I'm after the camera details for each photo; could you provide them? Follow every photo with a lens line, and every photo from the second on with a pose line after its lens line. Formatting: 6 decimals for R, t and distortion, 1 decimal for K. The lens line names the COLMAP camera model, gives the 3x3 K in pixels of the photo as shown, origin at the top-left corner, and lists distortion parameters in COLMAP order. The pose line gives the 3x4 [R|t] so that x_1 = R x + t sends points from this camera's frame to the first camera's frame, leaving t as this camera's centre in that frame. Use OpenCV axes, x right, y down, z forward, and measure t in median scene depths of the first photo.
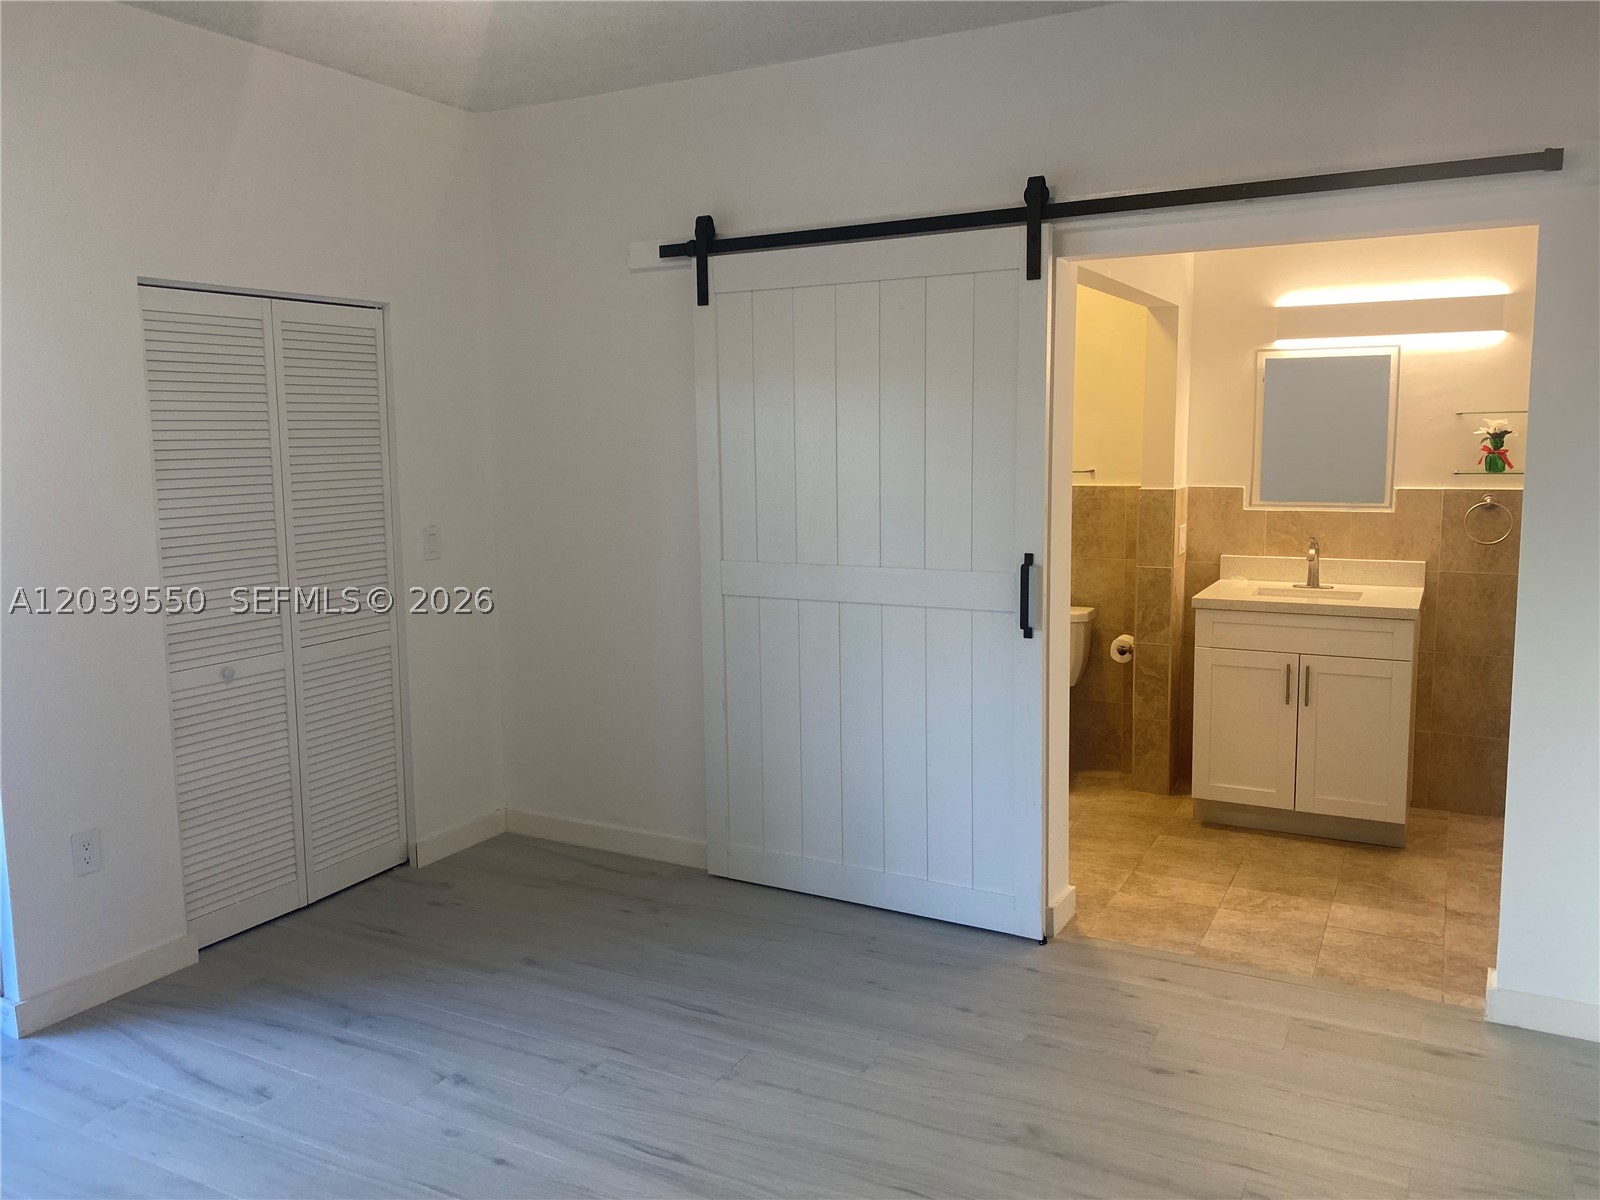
lens RADIAL K [[1224.9, 0, 800.0], [0, 1224.9, 600.0], [0, 0, 1]] dist [-0.003904, -0.008698]
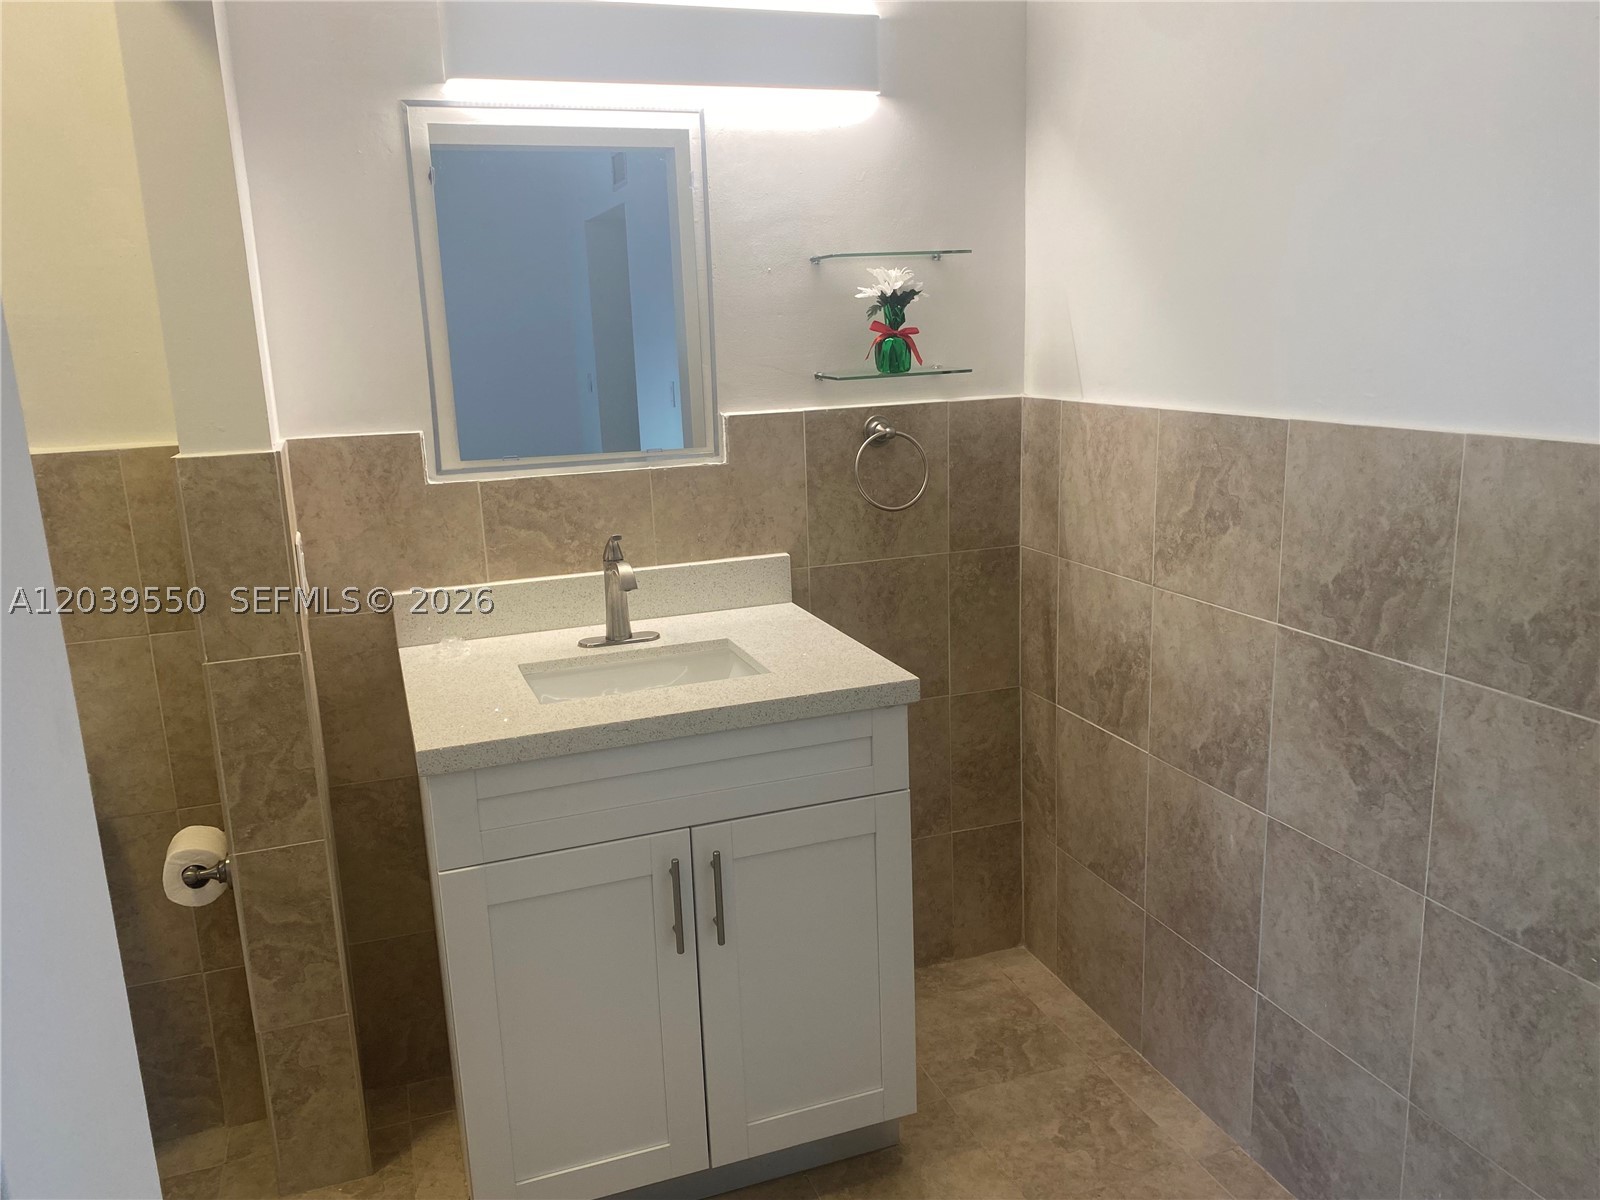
lens RADIAL K [[1238.7, 0, 777.6], [0, 1238.7, 605.4], [0, 0, 1]] dist [0.094298, -0.188310]
pose [[0.673132, -0.174731, 0.718583, 0.121825], [0.125693, 0.984580, 0.121668, -0.071034], [-0.728762, 0.008422, 0.684715, 0.617396]]
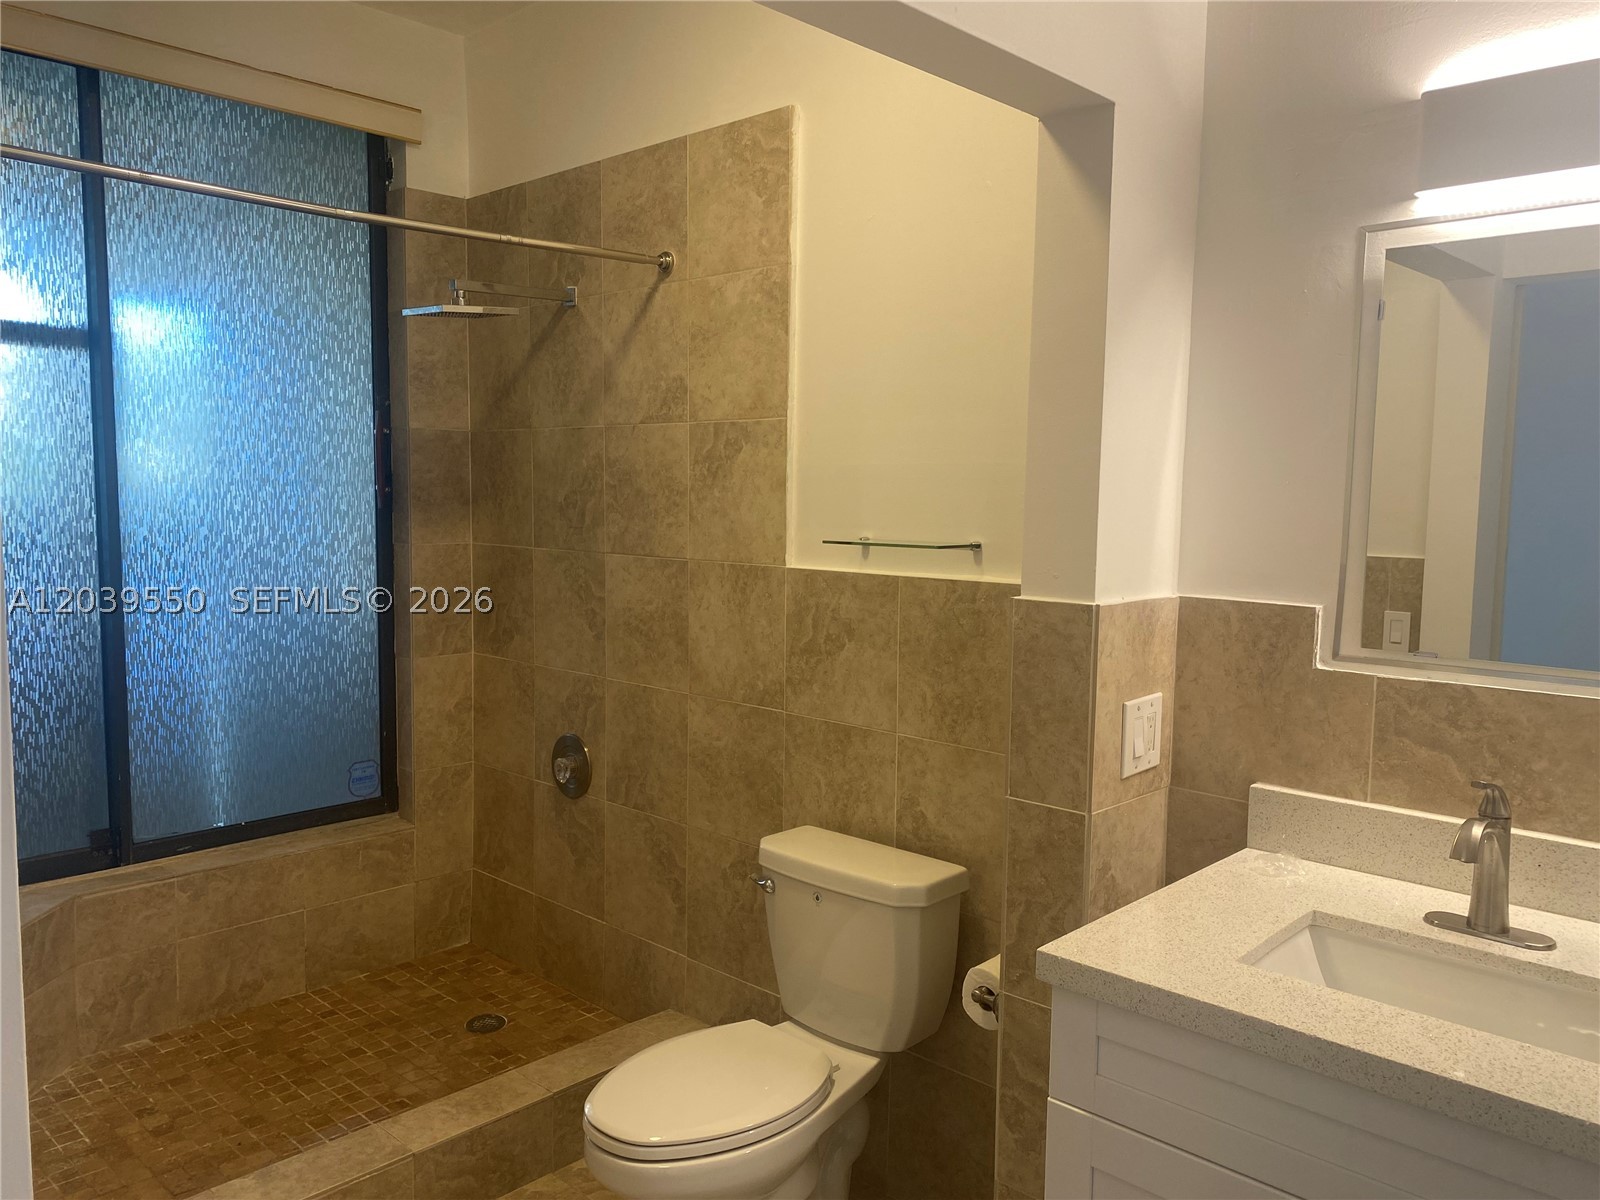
lens RADIAL K [[1221.6, 0, 797.4], [0, 1221.6, 607.9], [0, 0, 1]] dist [0.015523, -0.007982]
pose [[0.964164, 0.051616, -0.260238, 0.313795], [-0.060873, 0.997763, -0.027632, -0.073649], [0.258230, 0.042483, 0.965149, 0.618168]]
